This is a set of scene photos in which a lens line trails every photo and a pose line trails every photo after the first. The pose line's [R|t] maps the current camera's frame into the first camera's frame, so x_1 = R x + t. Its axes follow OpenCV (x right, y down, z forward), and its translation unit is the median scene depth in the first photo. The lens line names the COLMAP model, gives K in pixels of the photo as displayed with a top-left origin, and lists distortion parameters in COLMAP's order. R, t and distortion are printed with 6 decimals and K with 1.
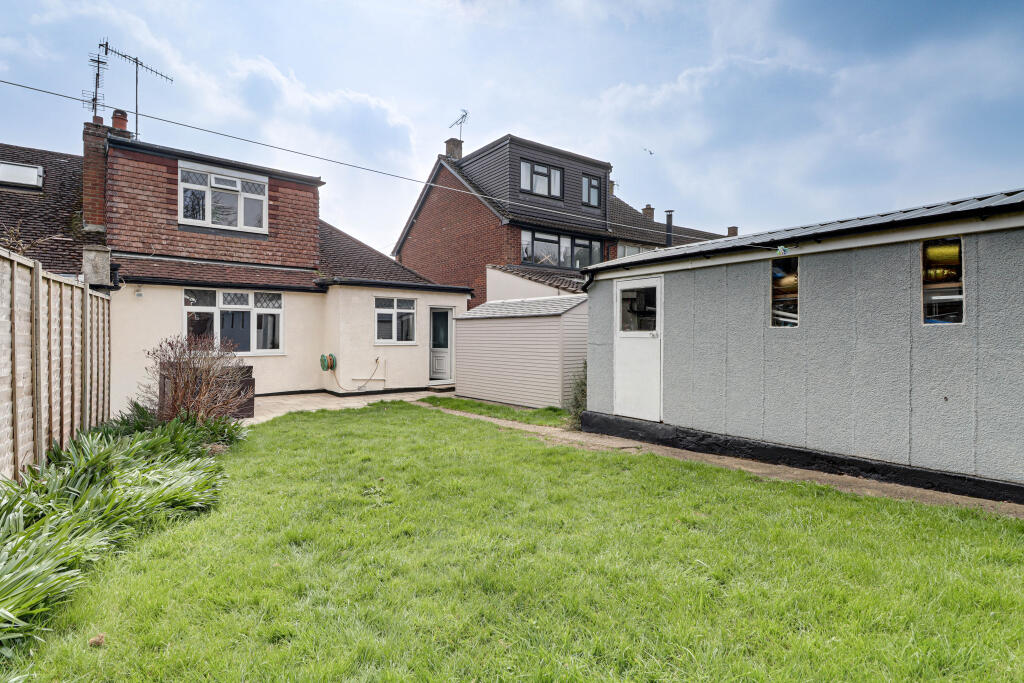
lens RADIAL K [[487.2, 0, 511.8], [0, 487.2, 337.8], [0, 0, 1]] dist [-0.010782, -0.001844]
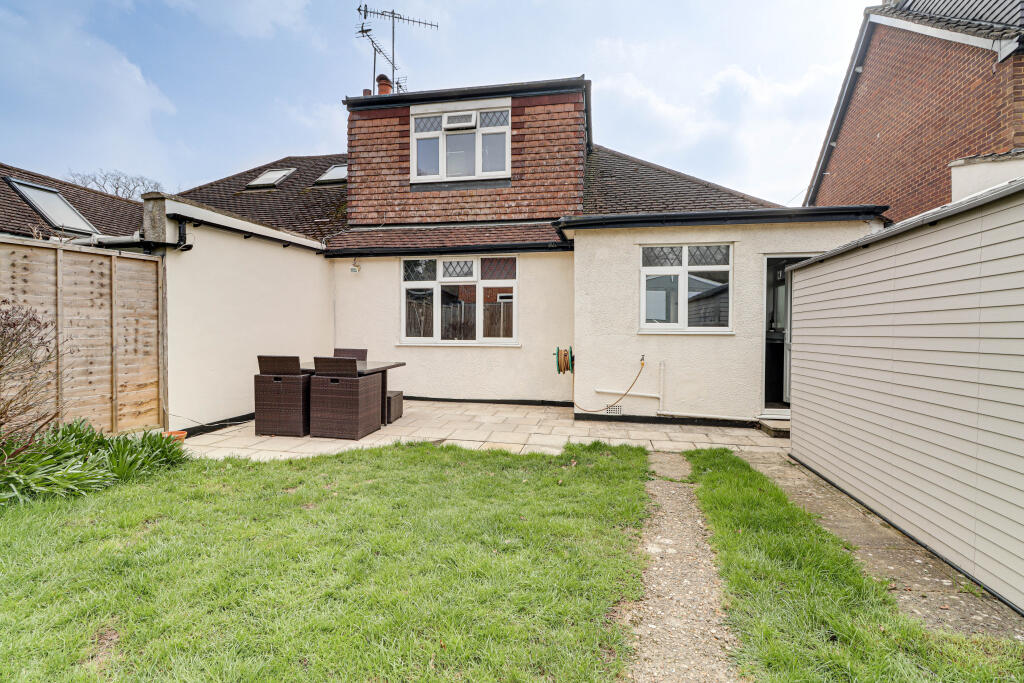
lens RADIAL K [[487.2, 0, 507.4], [0, 487.2, 336.3], [0, 0, 1]] dist [-0.010782, -0.001844]
pose [[0.623464, 0.007827, -0.781813, 0.059664], [-0.007562, 0.999963, 0.003981, 0.018543], [0.781816, 0.003430, 0.623500, 0.575830]]
